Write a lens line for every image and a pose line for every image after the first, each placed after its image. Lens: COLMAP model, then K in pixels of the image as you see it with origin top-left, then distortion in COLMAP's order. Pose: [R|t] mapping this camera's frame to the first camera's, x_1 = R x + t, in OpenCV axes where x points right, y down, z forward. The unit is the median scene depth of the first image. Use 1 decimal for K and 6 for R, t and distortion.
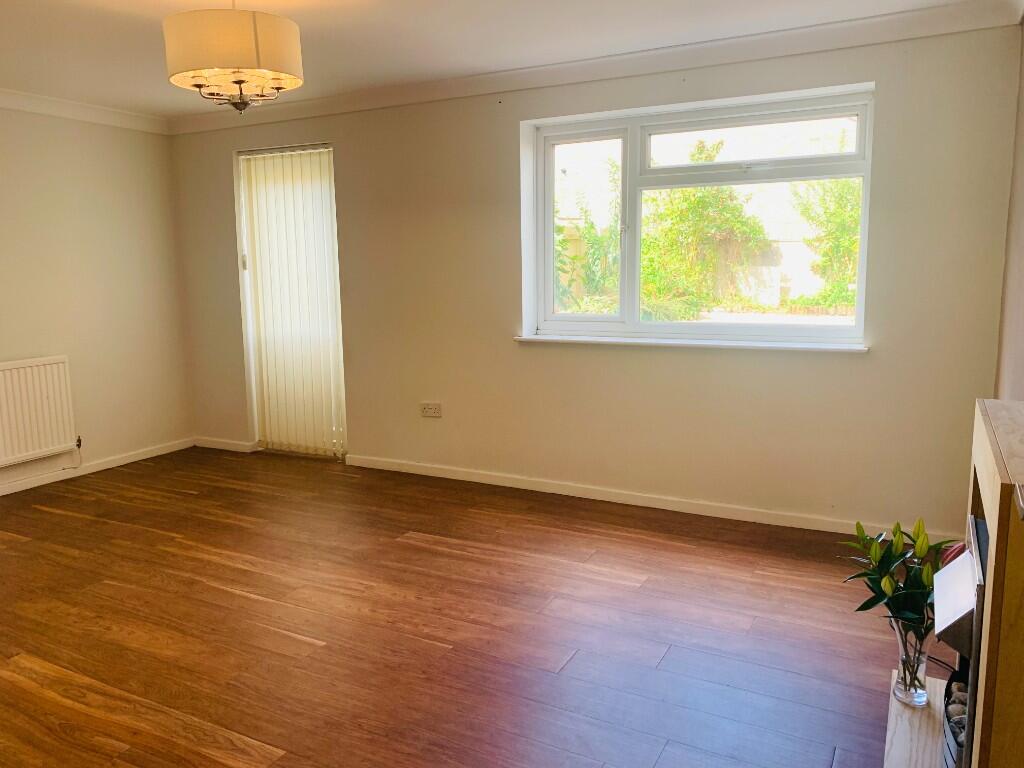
lens RADIAL K [[788.8, 0, 506.1], [0, 788.8, 388.8], [0, 0, 1]] dist [0.017481, -0.001707]
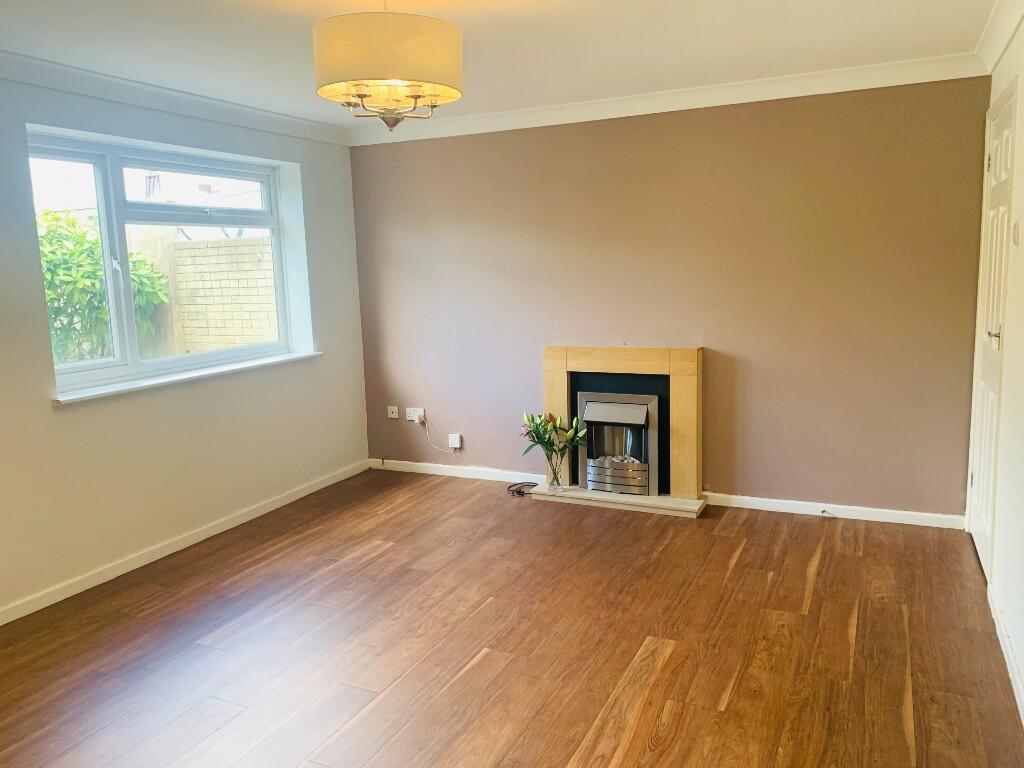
lens RADIAL K [[788.8, 0, 506.8], [0, 788.8, 377.6], [0, 0, 1]] dist [0.017481, -0.001707]
pose [[-0.051089, -0.128845, 0.990348, -0.905268], [0.199976, 0.970240, 0.136545, -0.123149], [-0.978468, 0.205022, -0.023802, 0.681411]]
